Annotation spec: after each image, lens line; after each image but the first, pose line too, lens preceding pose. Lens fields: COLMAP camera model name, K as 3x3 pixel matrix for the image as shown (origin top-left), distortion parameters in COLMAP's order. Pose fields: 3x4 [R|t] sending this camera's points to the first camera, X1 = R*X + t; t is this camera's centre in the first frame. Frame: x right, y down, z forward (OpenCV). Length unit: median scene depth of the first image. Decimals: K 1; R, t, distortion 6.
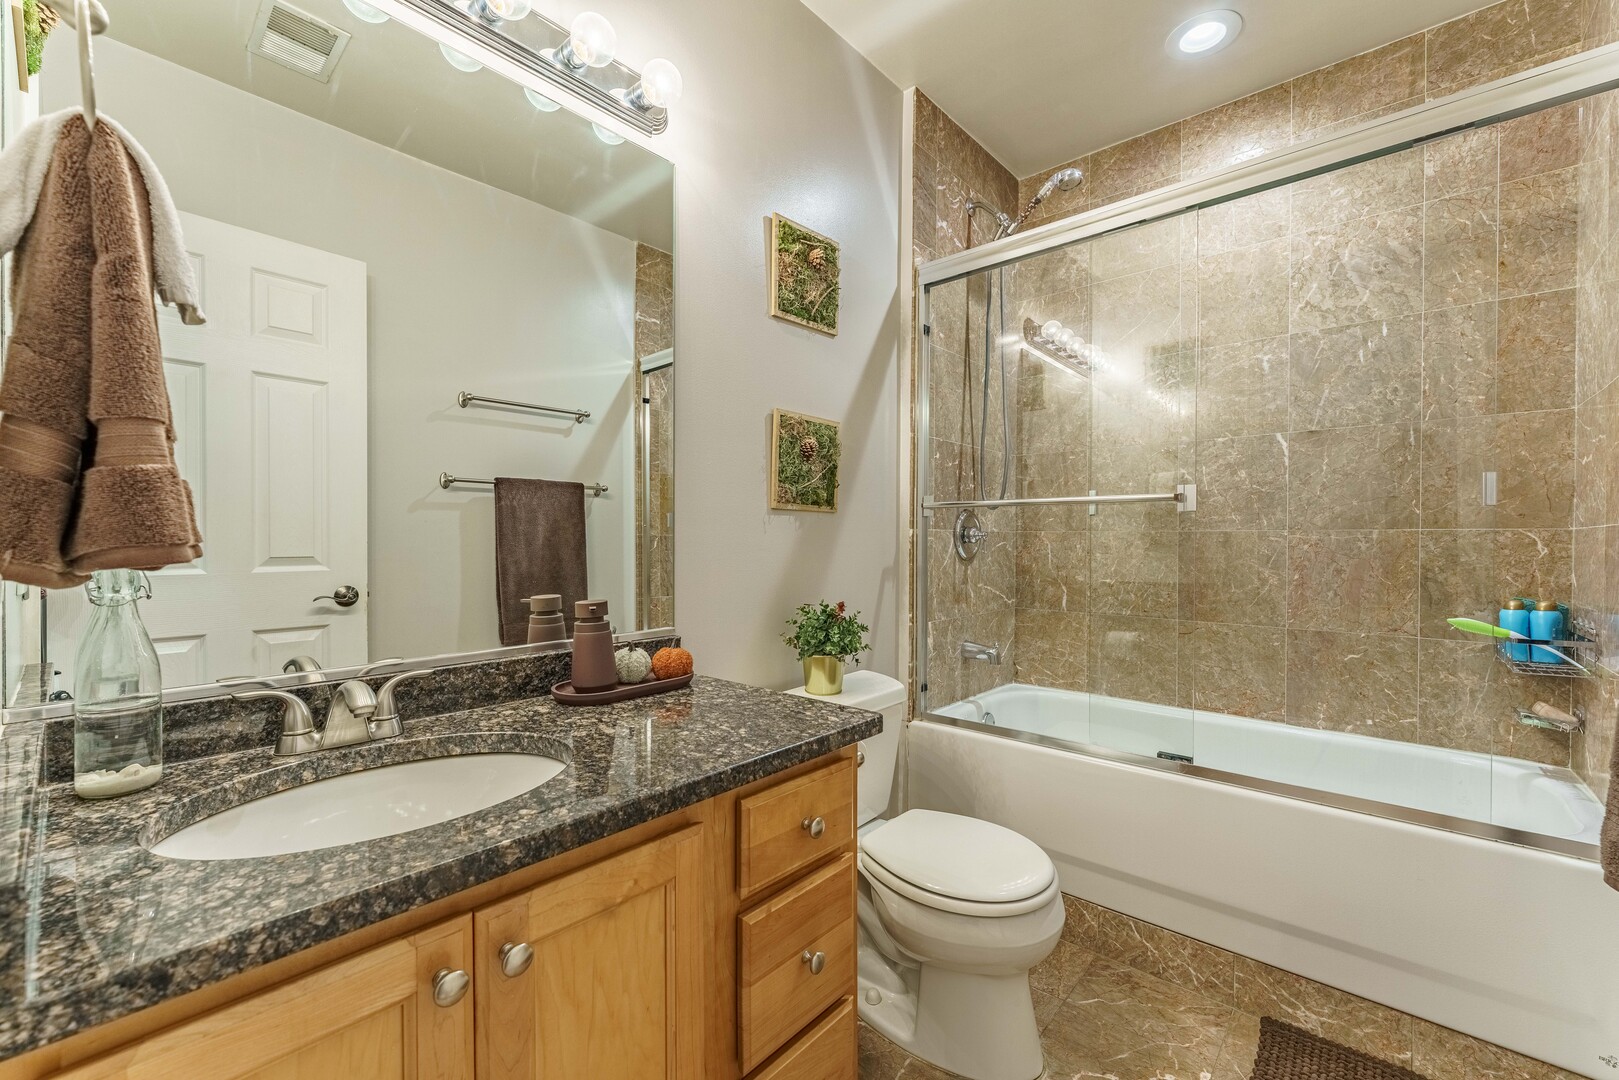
lens RADIAL K [[659.7, 0, 809.5], [0, 659.7, 540.0], [0, 0, 1]] dist [-0.000209, -0.000302]
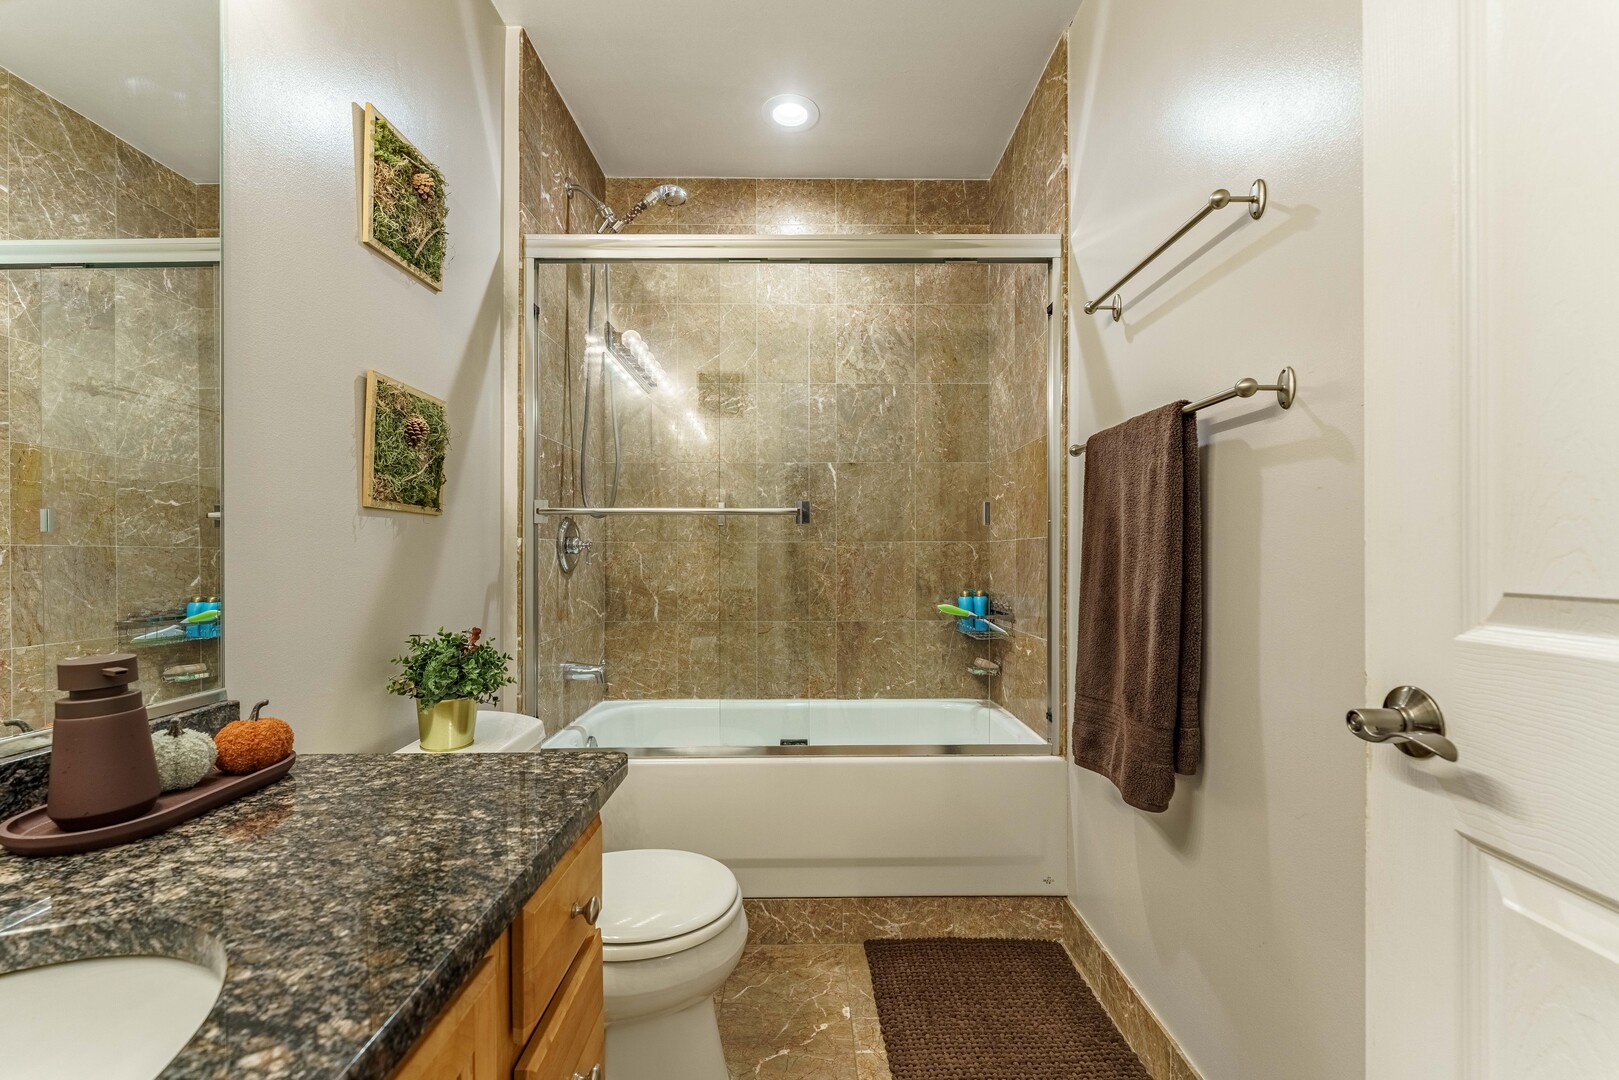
lens RADIAL K [[671.2, 0, 811.1], [0, 671.2, 546.3], [0, 0, 1]] dist [0.002389, -0.004132]
pose [[0.742689, 0.001540, 0.669635, -0.164076], [0.004400, 0.999965, -0.007180, 0.002606], [-0.669622, 0.008279, 0.742656, 0.107637]]
